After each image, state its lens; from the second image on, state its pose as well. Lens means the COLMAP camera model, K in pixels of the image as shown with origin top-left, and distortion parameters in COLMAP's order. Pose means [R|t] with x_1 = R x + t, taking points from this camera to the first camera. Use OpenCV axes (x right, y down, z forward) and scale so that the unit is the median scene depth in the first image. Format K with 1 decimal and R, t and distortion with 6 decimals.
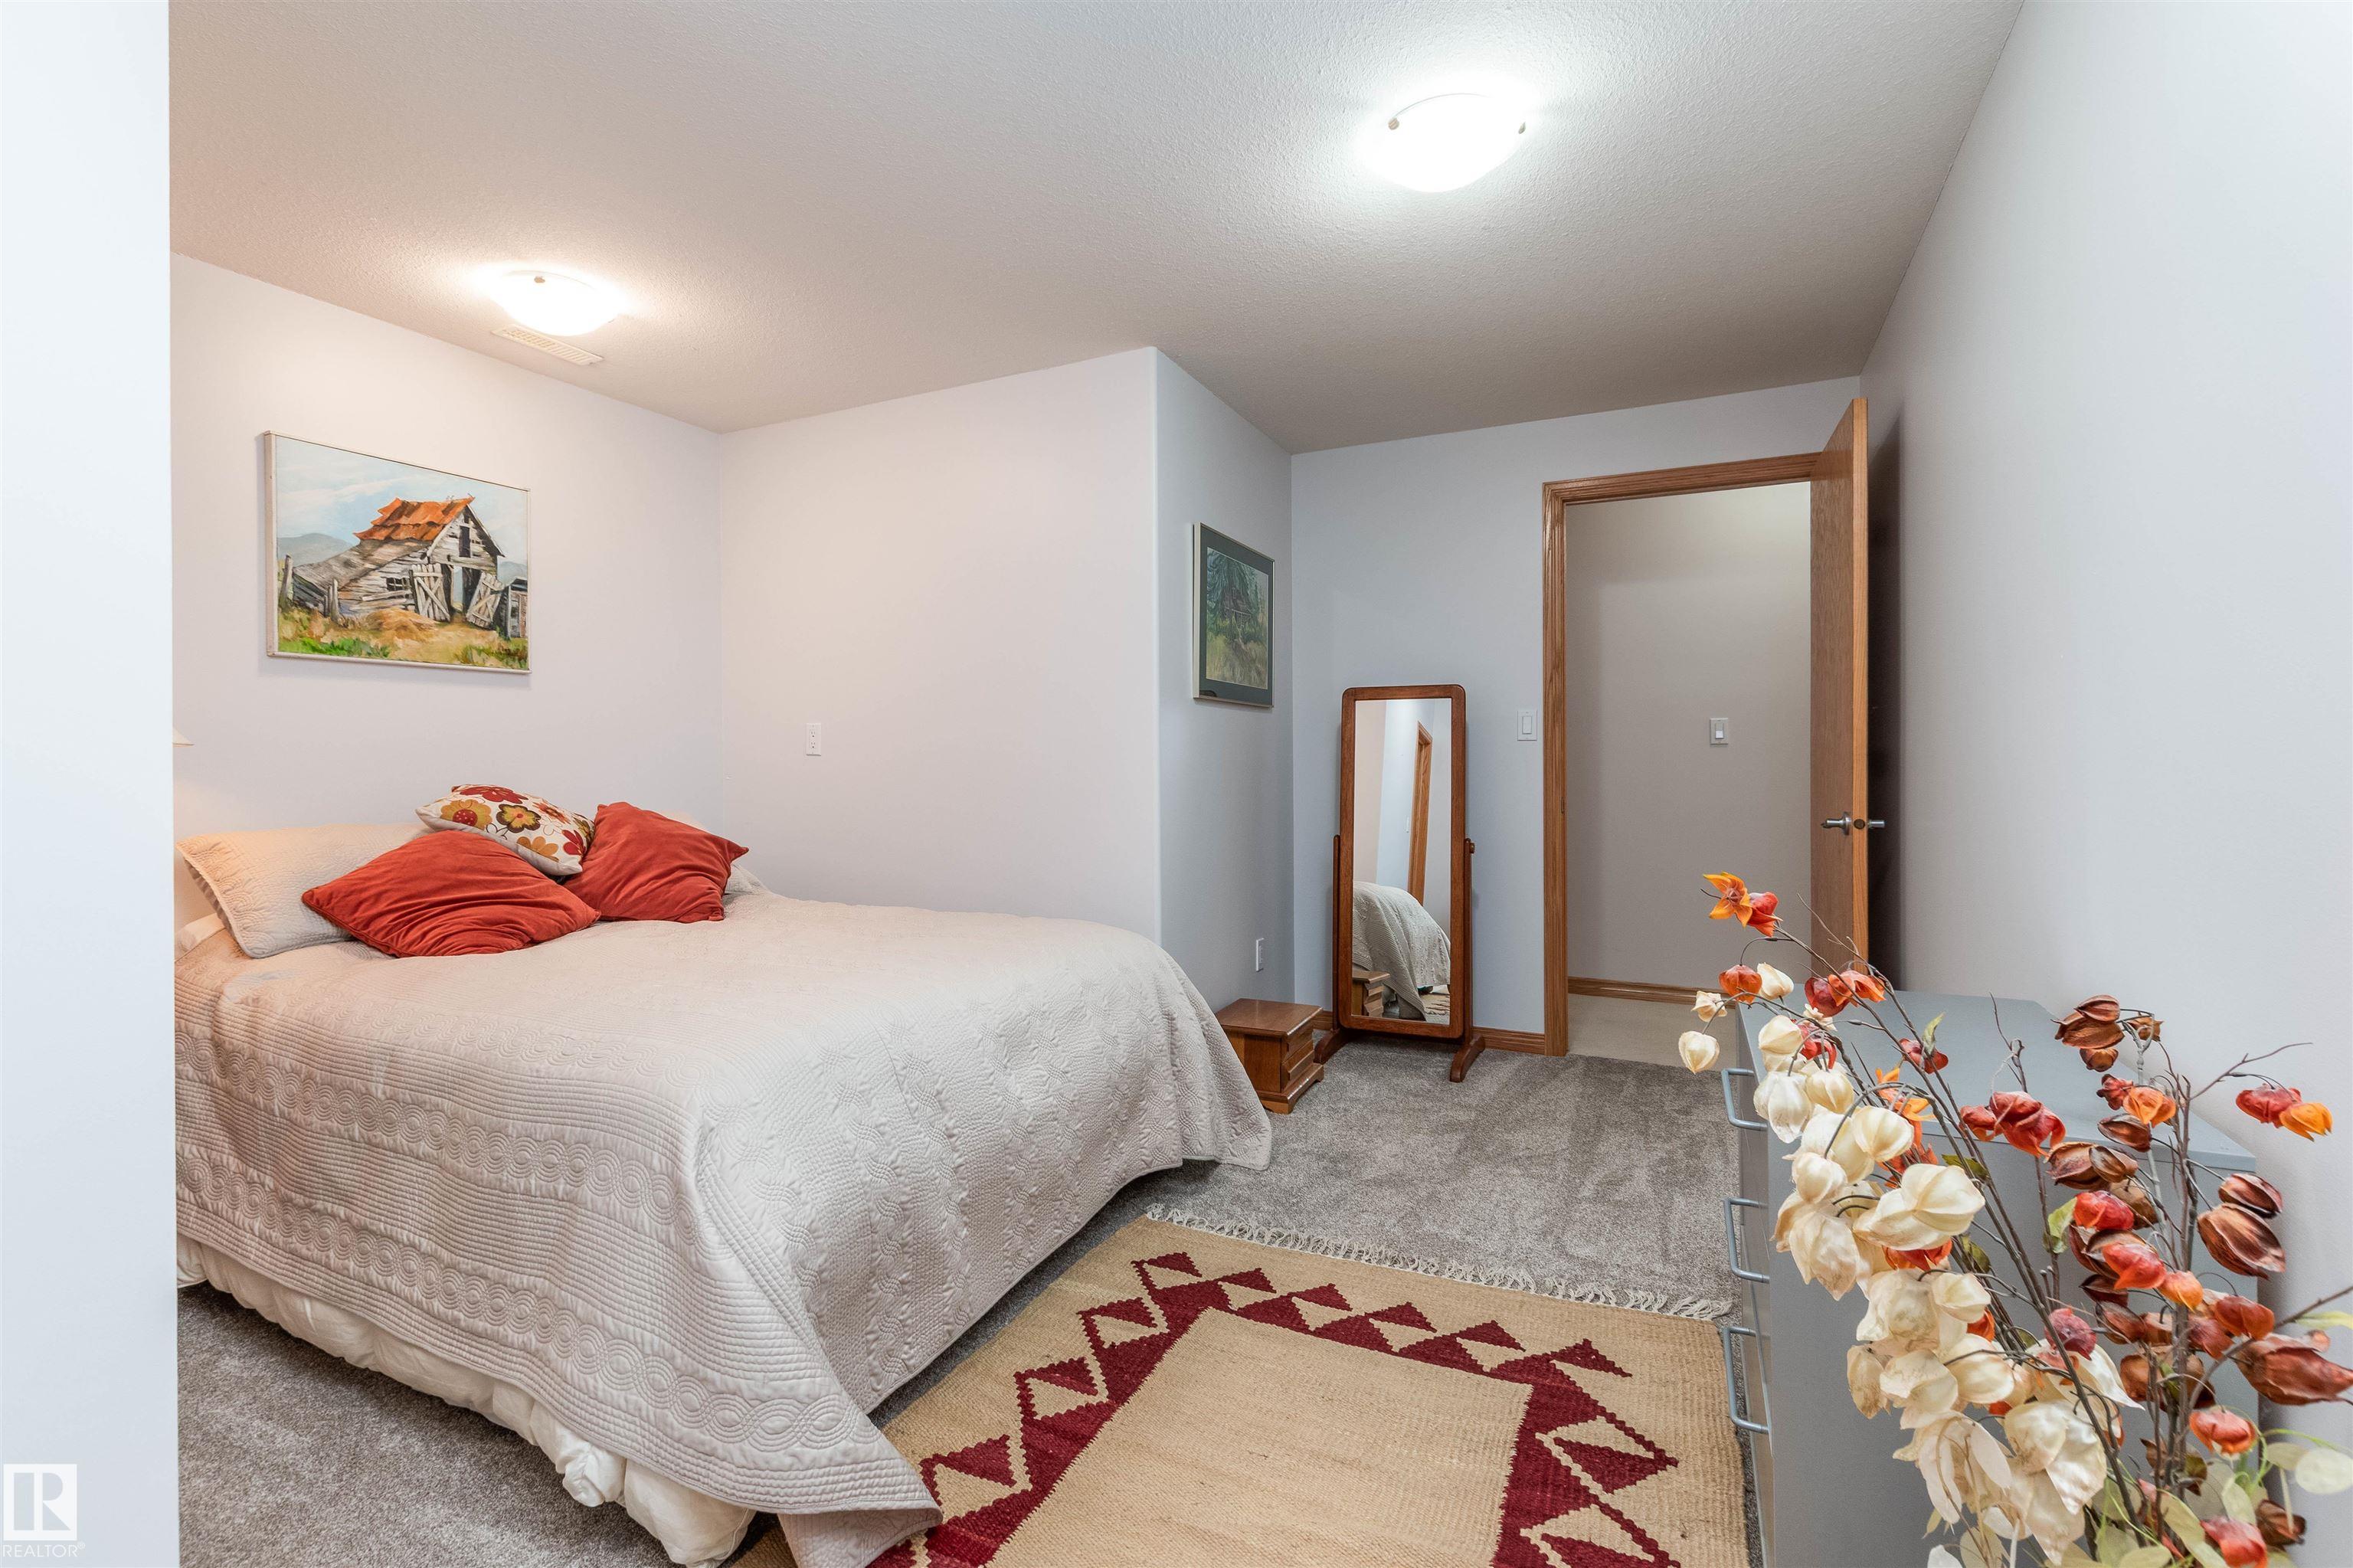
lens RADIAL K [[1041.9, 0, 1167.5], [0, 1041.9, 746.8], [0, 0, 1]] dist [0.002566, -0.001262]
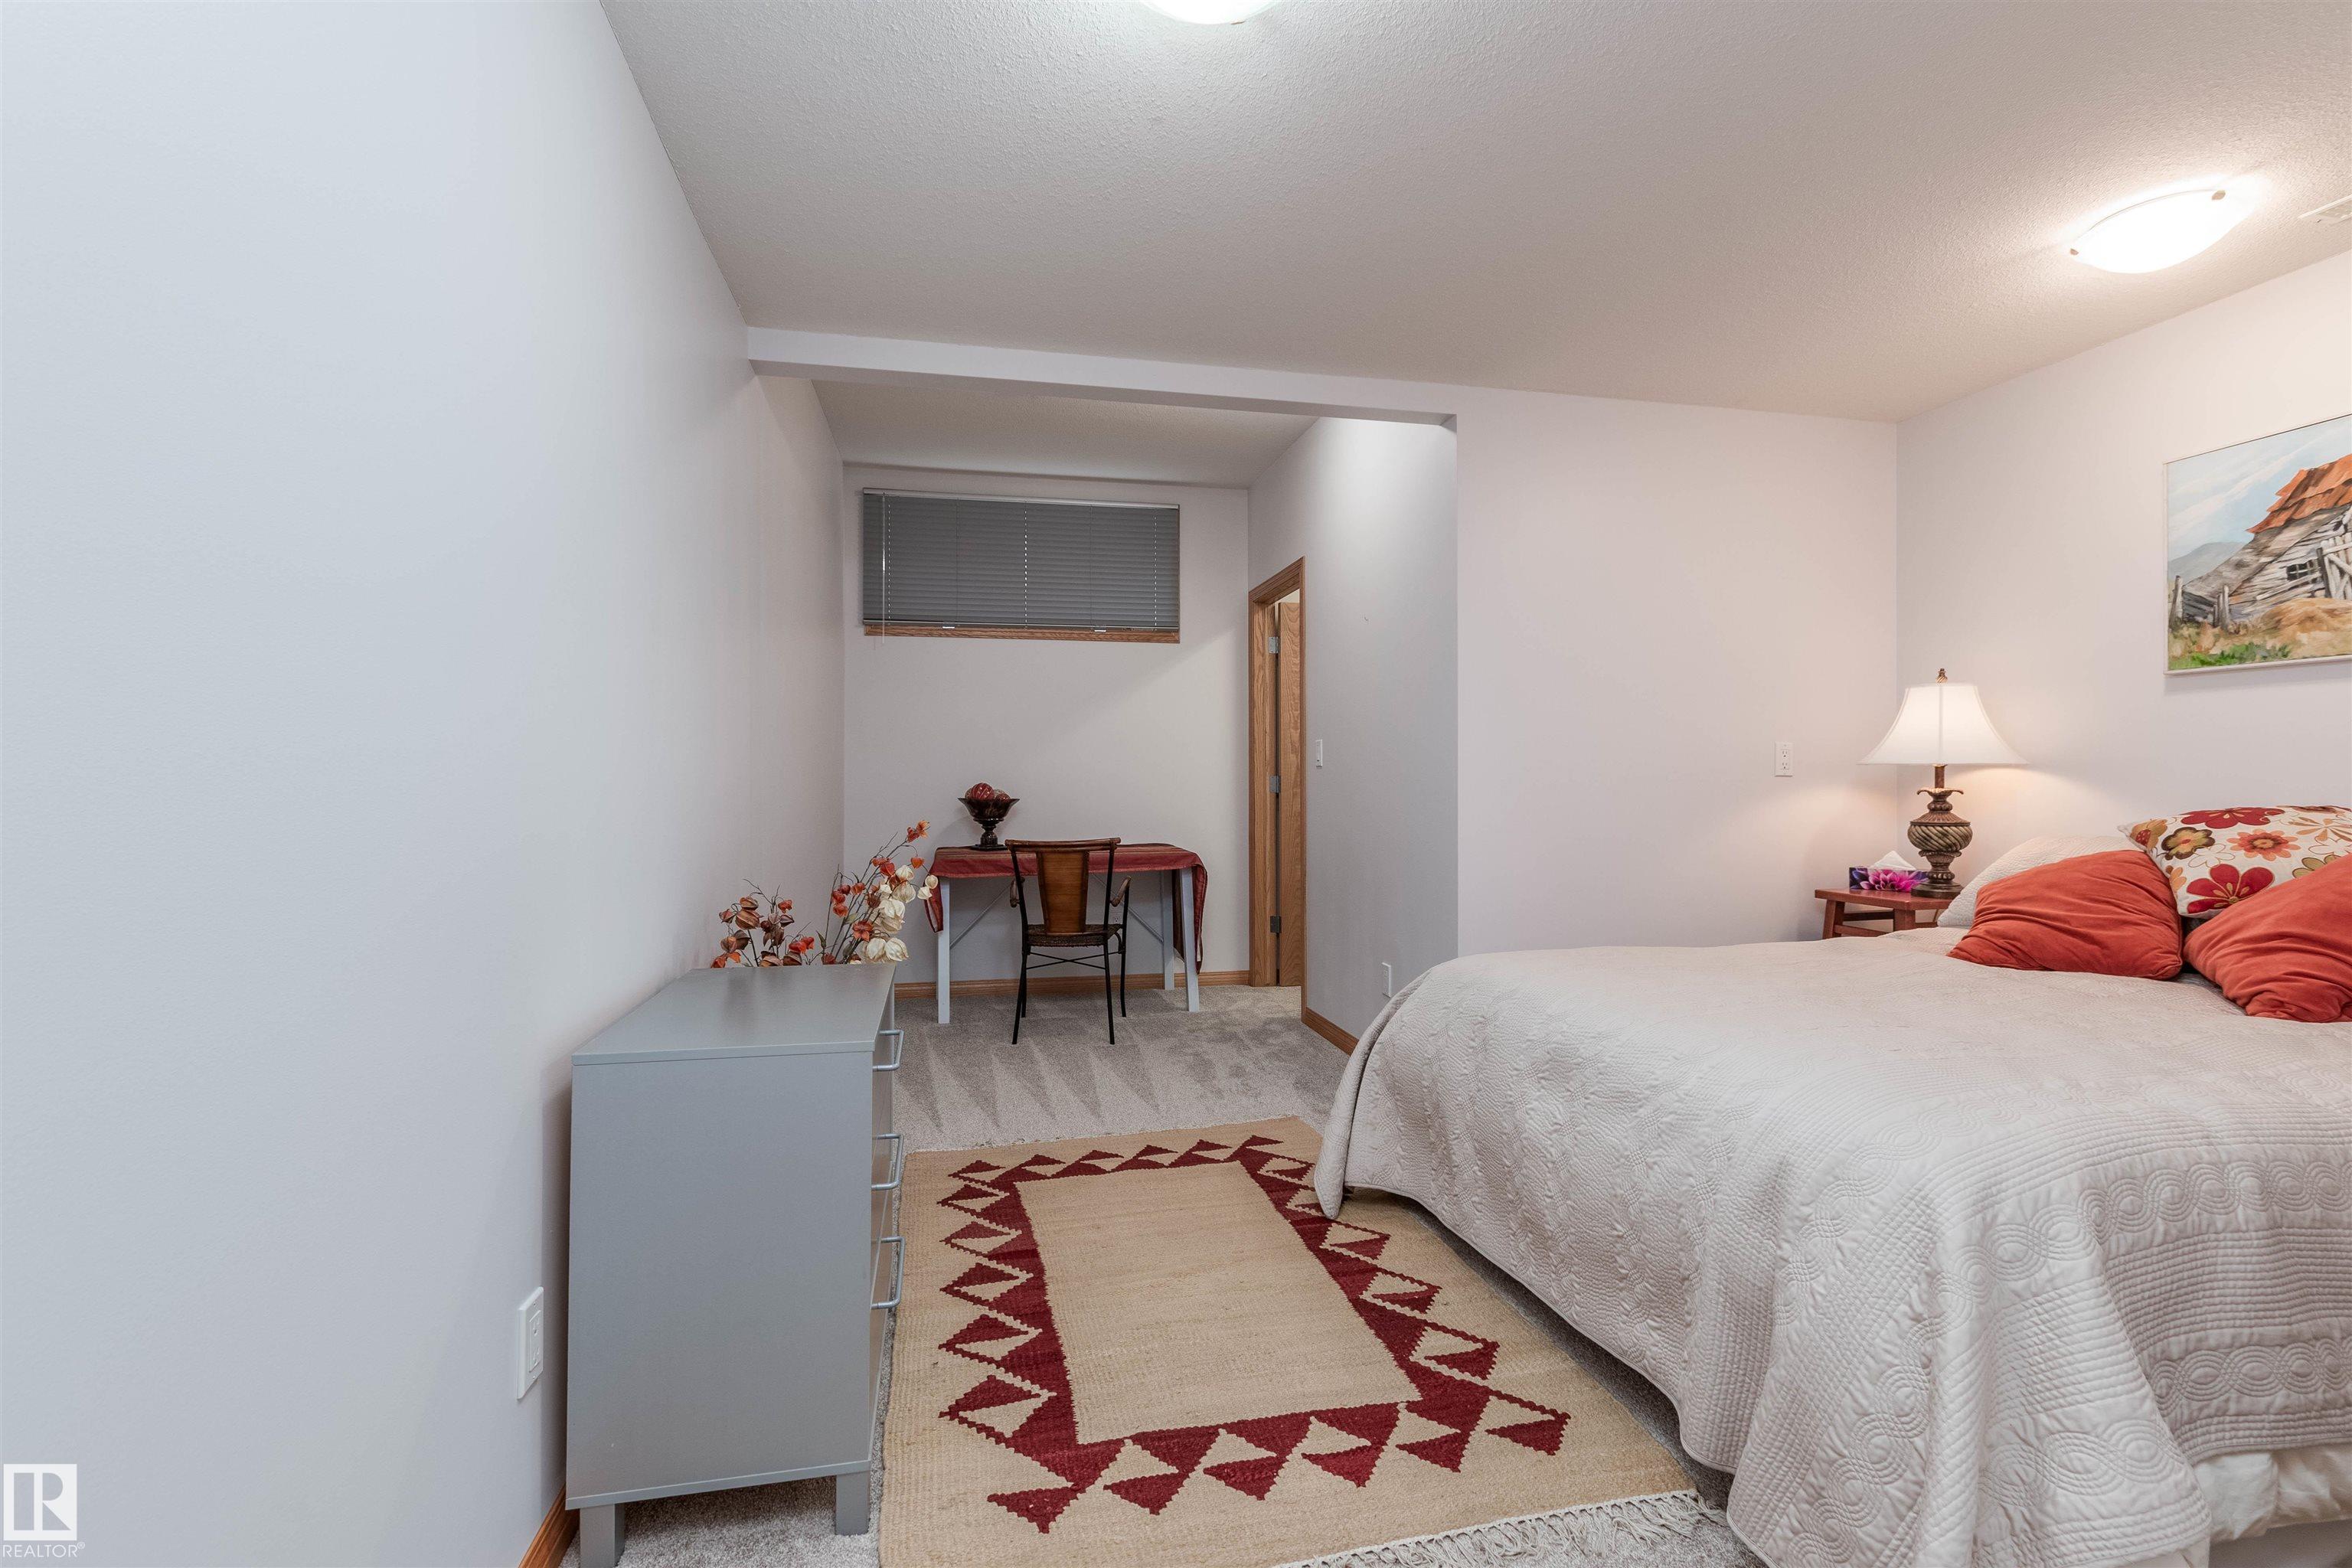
lens RADIAL K [[1041.5, 0, 1173.7], [0, 1041.5, 785.6], [0, 0, 1]] dist [0.002566, -0.001262]
pose [[-0.783695, 0.012848, -0.621013, 0.563795], [0.015356, 0.999881, 0.001308, 0.006574], [0.620956, -0.008511, -0.783799, 1.176144]]
